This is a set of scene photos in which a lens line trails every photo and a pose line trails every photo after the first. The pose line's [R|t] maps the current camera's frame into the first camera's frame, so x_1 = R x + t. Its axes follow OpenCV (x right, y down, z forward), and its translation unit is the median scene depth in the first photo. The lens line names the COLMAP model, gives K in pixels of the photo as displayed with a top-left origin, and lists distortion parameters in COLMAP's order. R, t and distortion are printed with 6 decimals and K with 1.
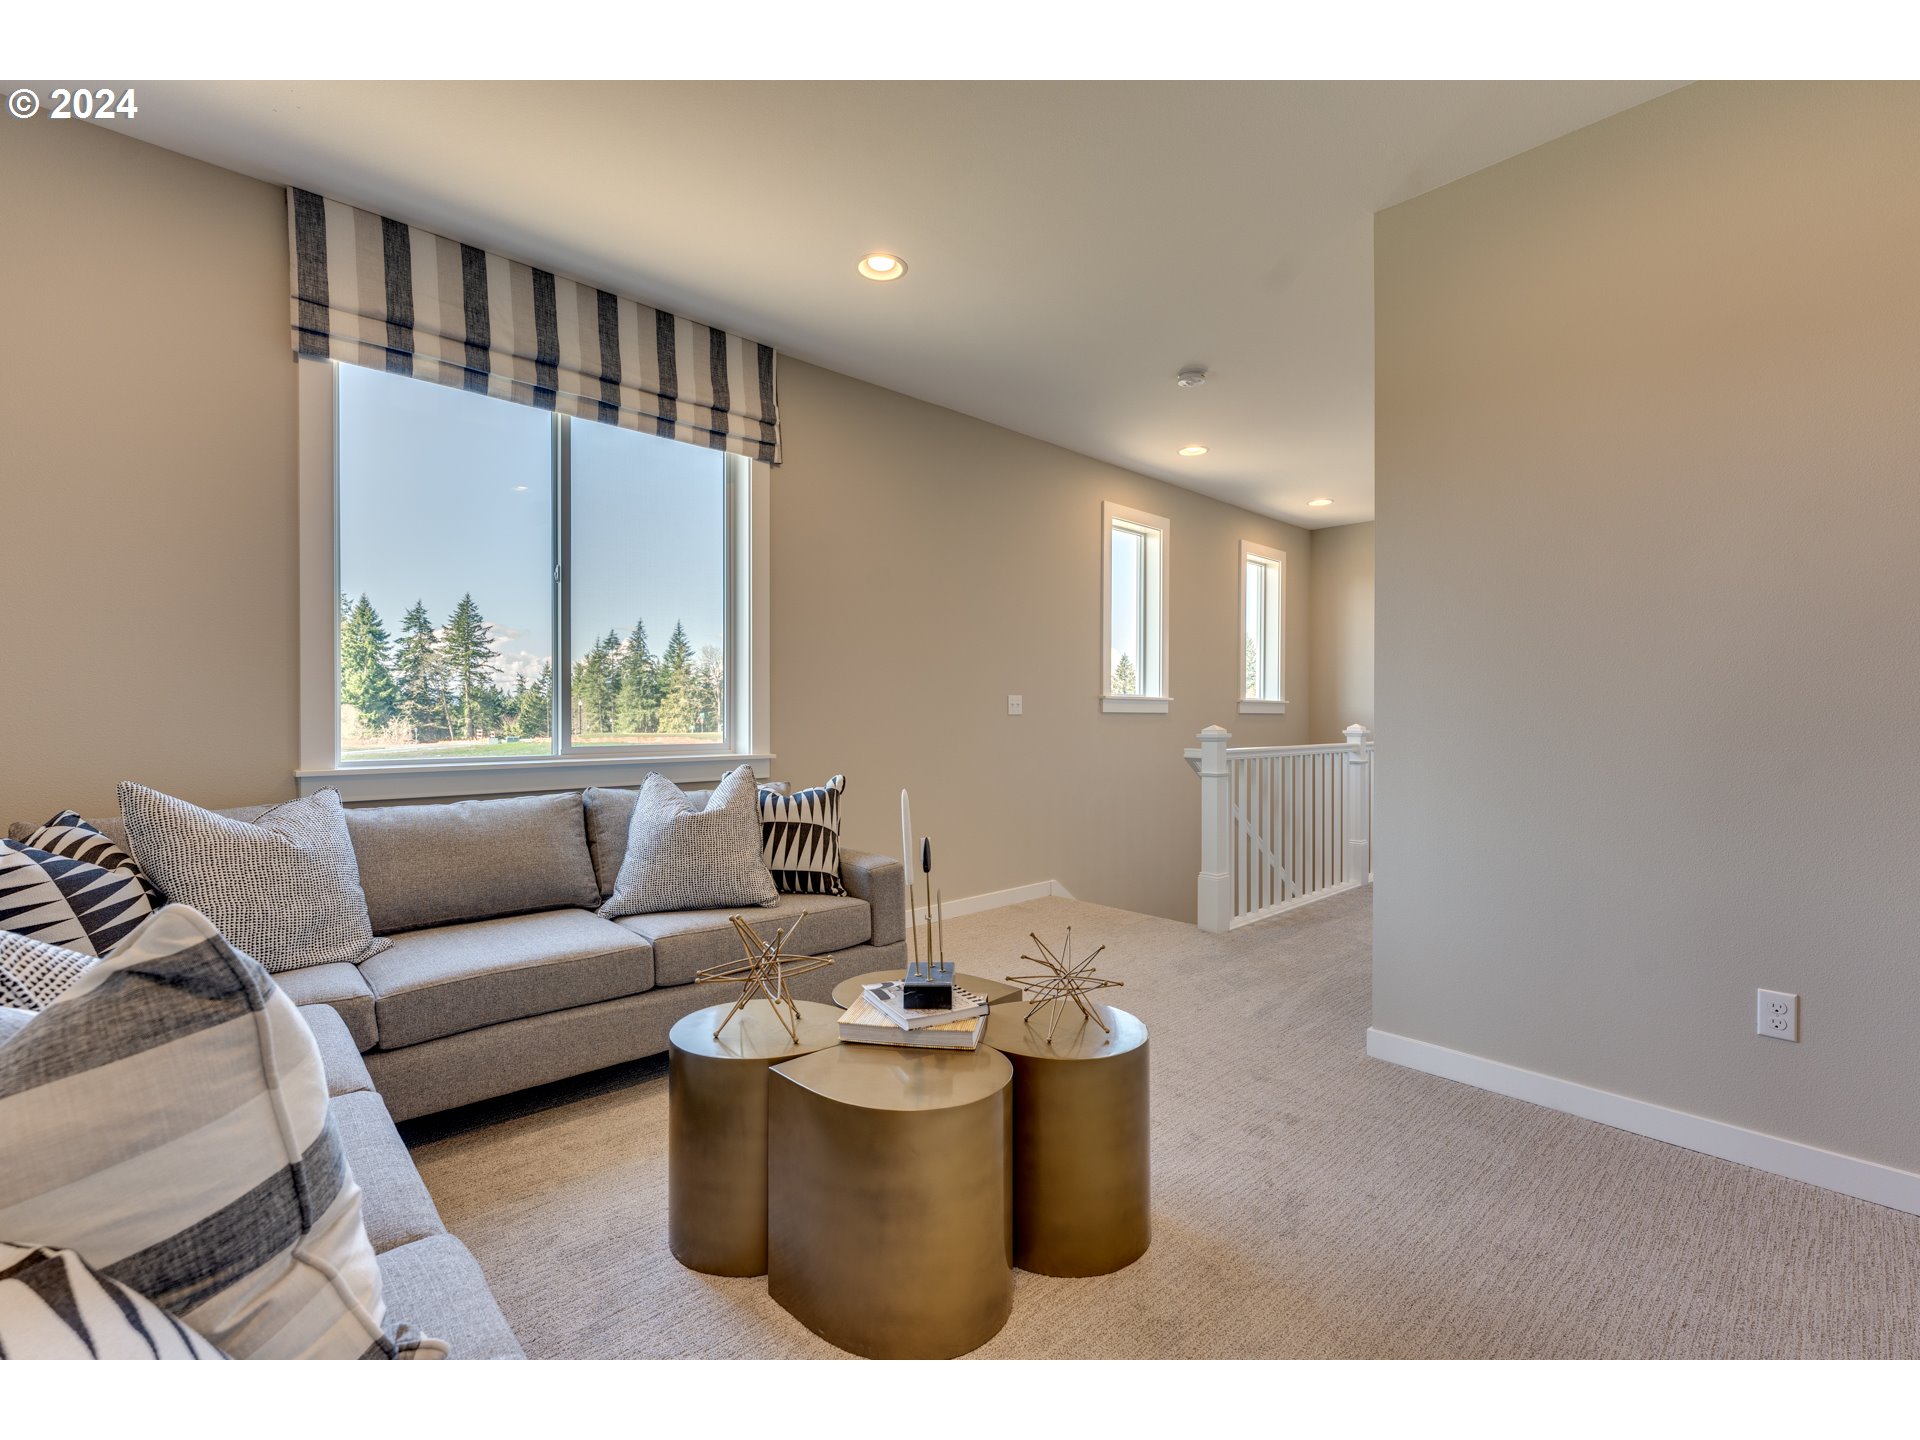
lens RADIAL K [[838.0, 0, 960.0], [0, 838.0, 720.0], [0, 0, 1]] dist [-0.001072, 0.000079]
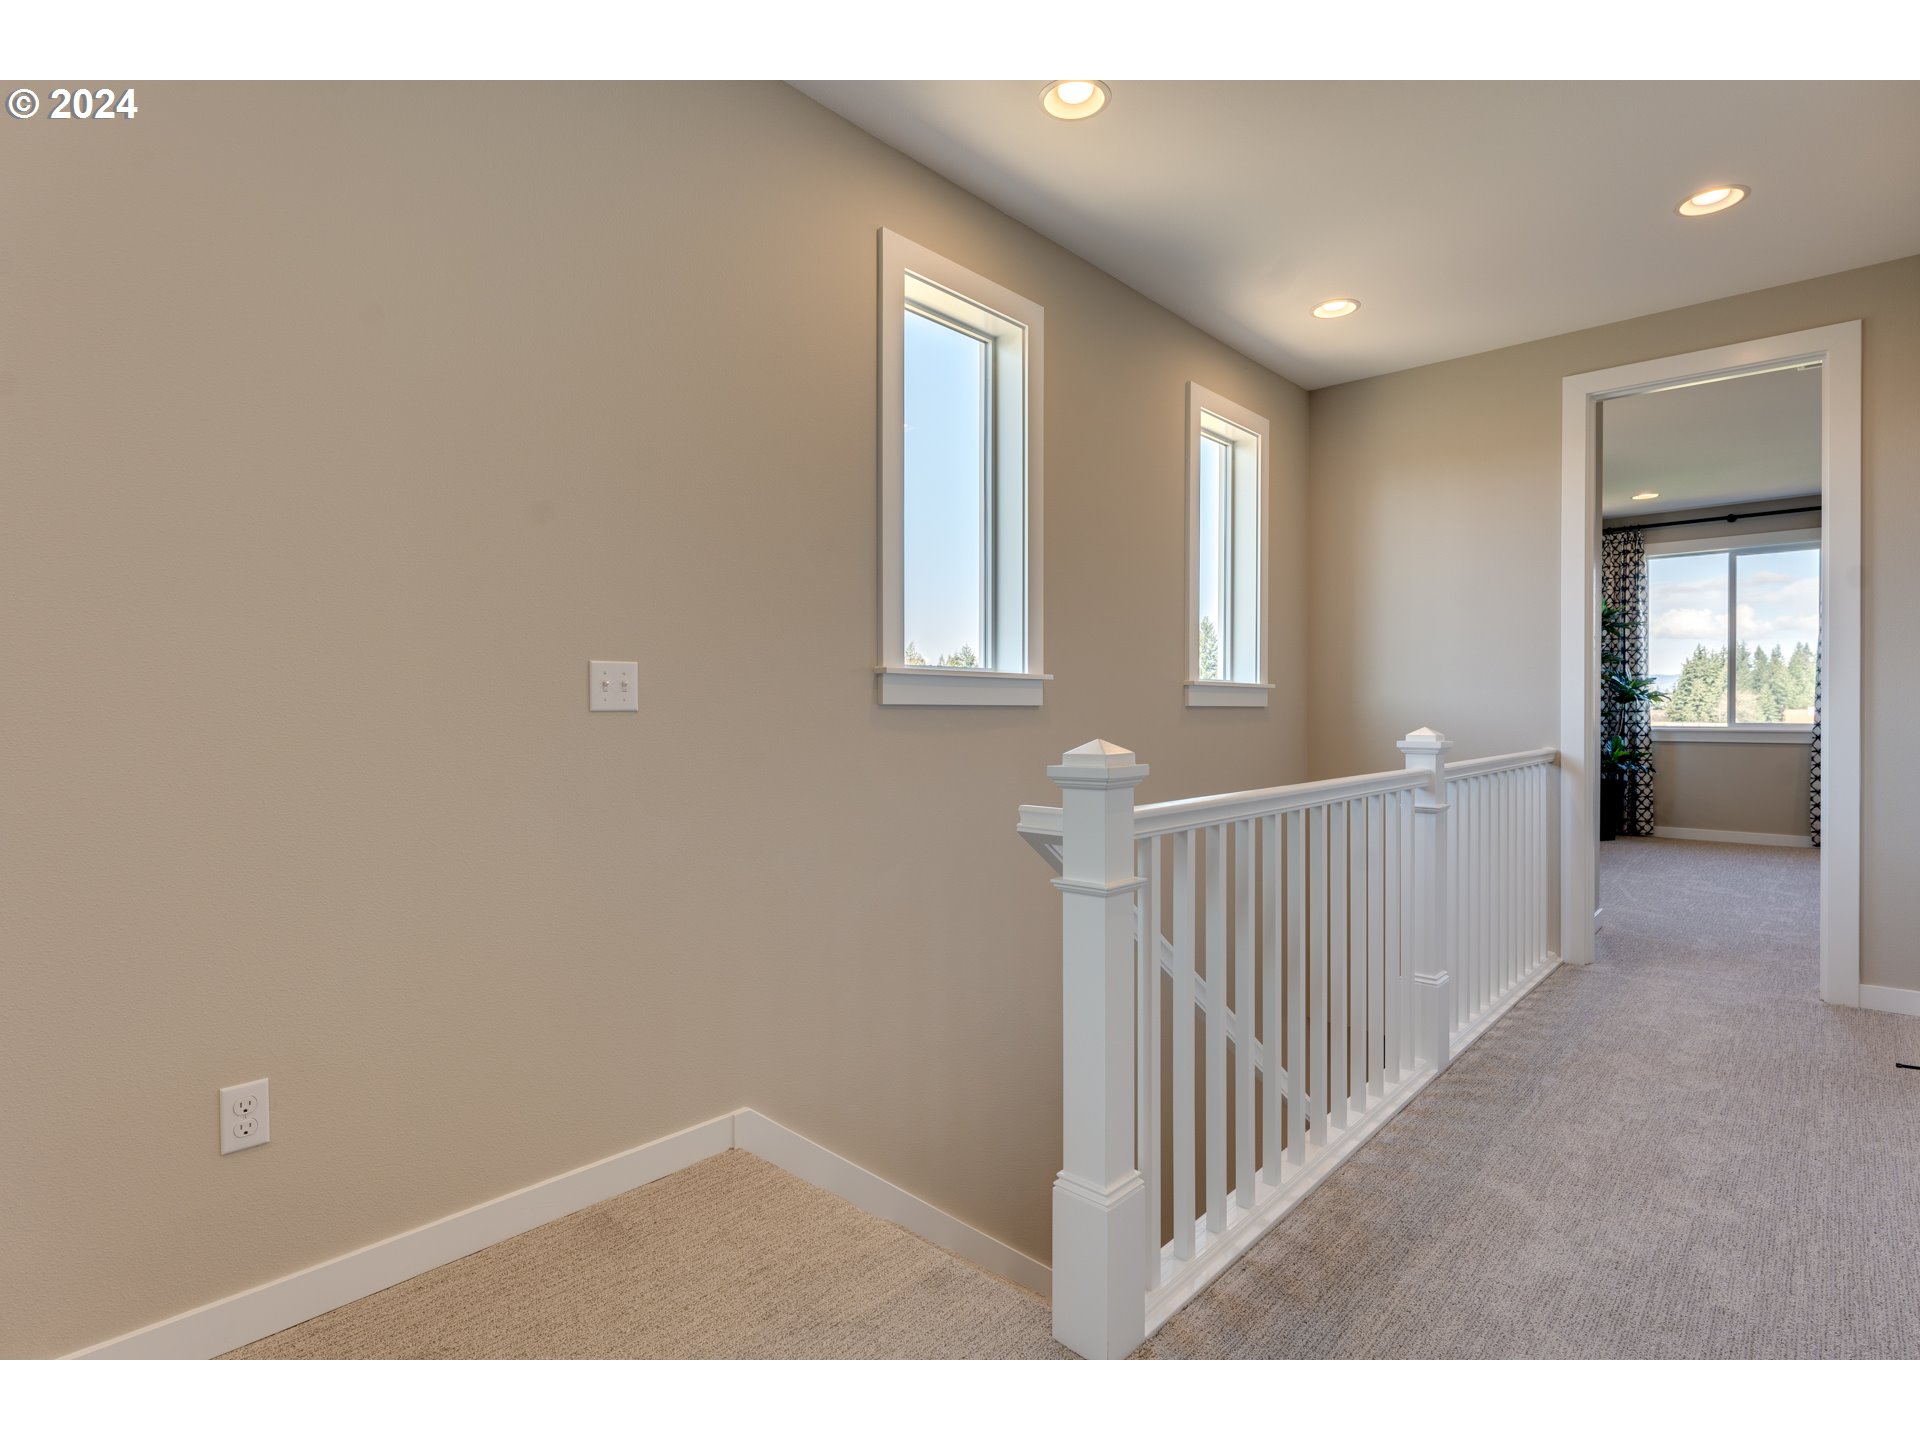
lens RADIAL K [[938.8, 0, 960.0], [0, 938.8, 720.0], [0, 0, 1]] dist [-0.002220, -0.000448]
pose [[0.997433, -0.003672, 0.071506, 0.179983], [0.003333, 0.999983, 0.004863, -0.003345], [-0.071522, -0.004612, 0.997428, 0.509871]]
